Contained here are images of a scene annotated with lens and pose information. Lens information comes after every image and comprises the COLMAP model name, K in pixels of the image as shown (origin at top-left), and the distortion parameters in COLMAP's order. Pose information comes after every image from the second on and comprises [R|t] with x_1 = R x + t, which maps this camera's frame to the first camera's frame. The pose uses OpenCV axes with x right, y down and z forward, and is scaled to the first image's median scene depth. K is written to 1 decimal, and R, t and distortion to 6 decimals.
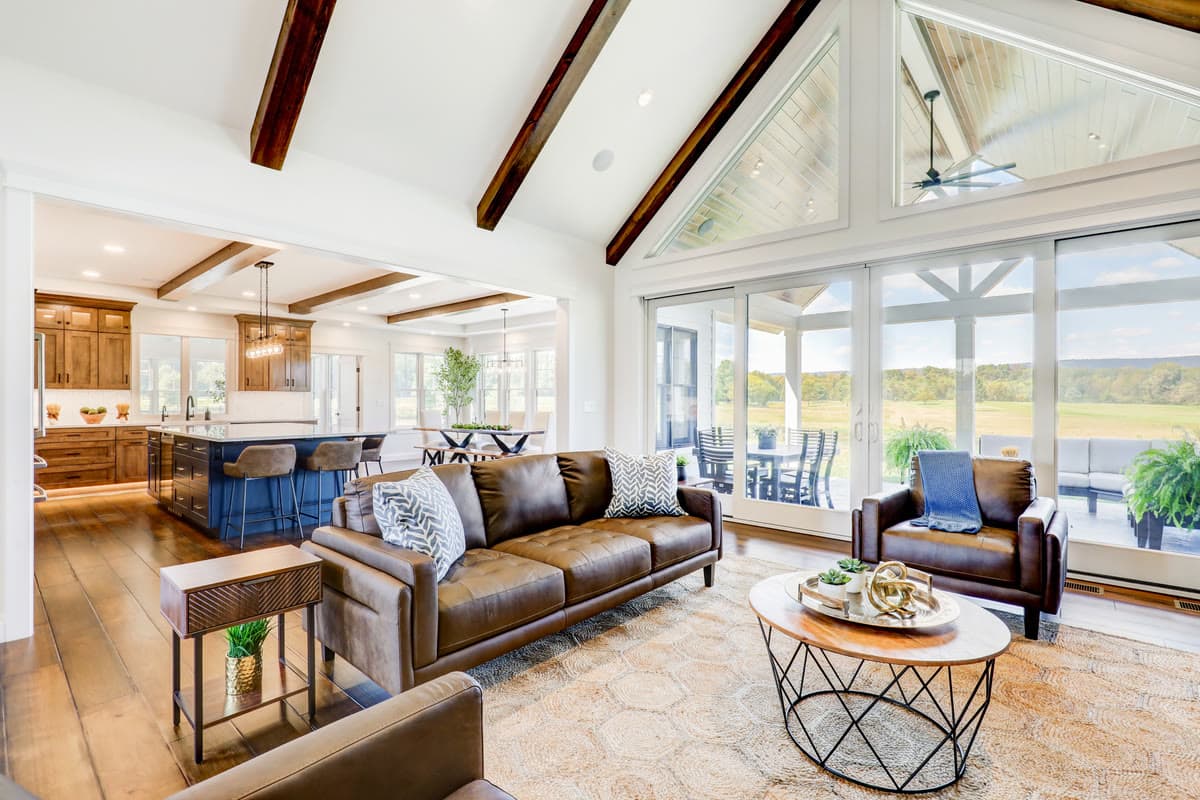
lens RADIAL K [[547.7, 0, 600.0], [0, 547.7, 400.0], [0, 0, 1]] dist [-0.001635, 0.001924]
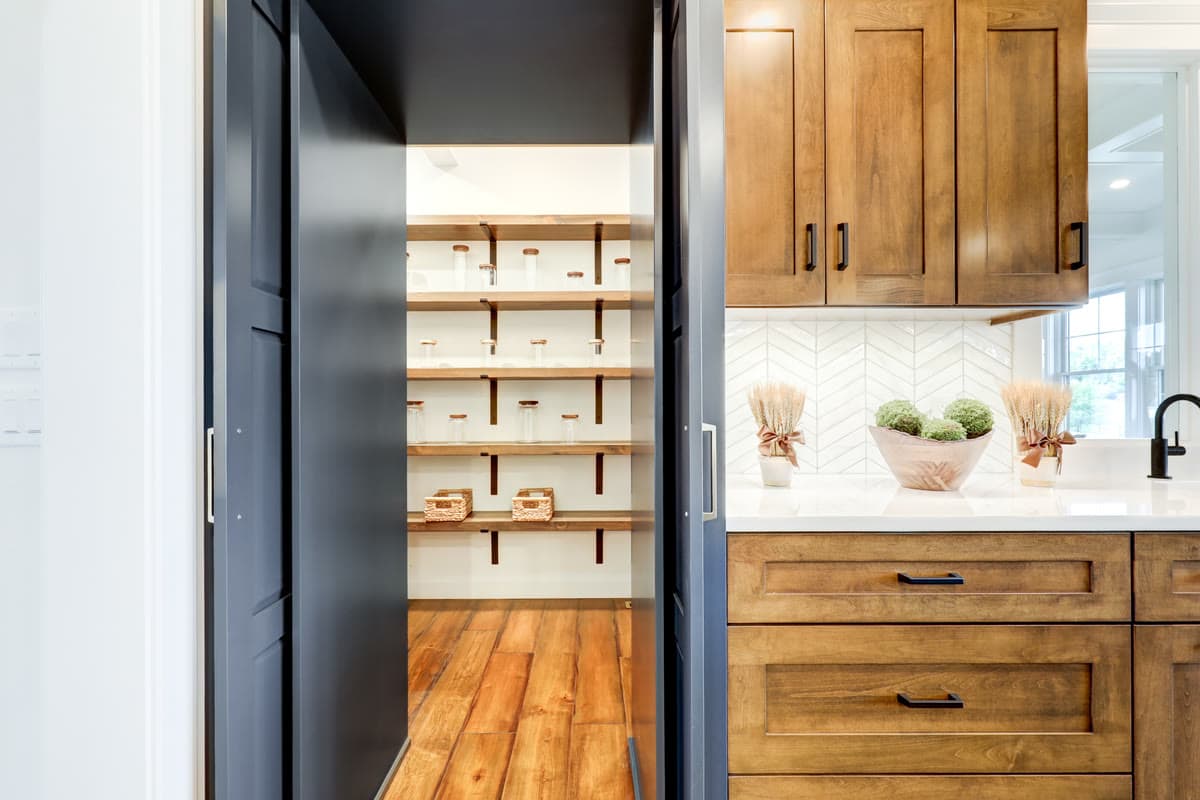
lens RADIAL K [[547.7, 0, 600.0], [0, 547.7, 400.0], [0, 0, 1]] dist [-0.001635, 0.001924]
pose [[0.665254, -0.010218, -0.746547, -0.861477], [0.003111, 0.999936, -0.010914, 0.014358], [0.746610, 0.004938, 0.665243, 0.787698]]
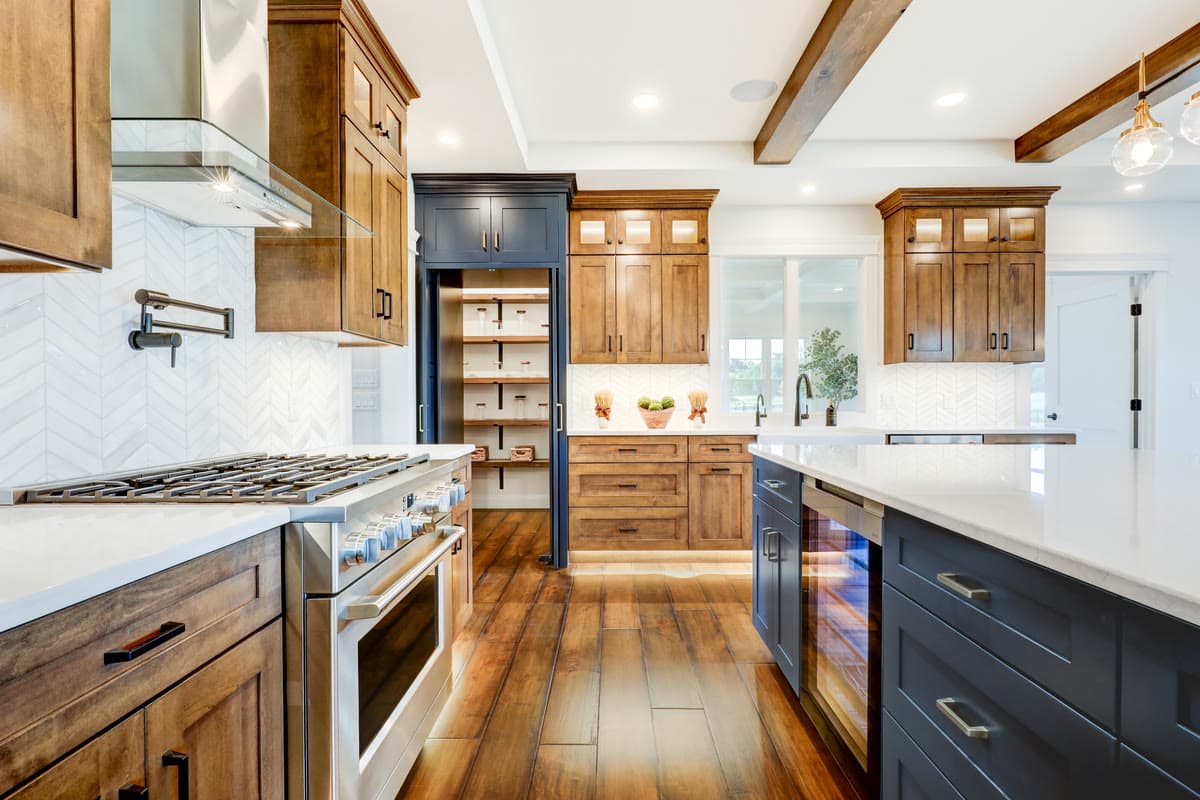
lens RADIAL K [[547.7, 0, 600.0], [0, 547.7, 400.0], [0, 0, 1]] dist [-0.001635, 0.001924]
pose [[0.654780, -0.001077, -0.755819, -0.554650], [0.002971, 0.999995, 0.001149, 0.015148], [0.755814, -0.002998, 0.654780, 0.607133]]
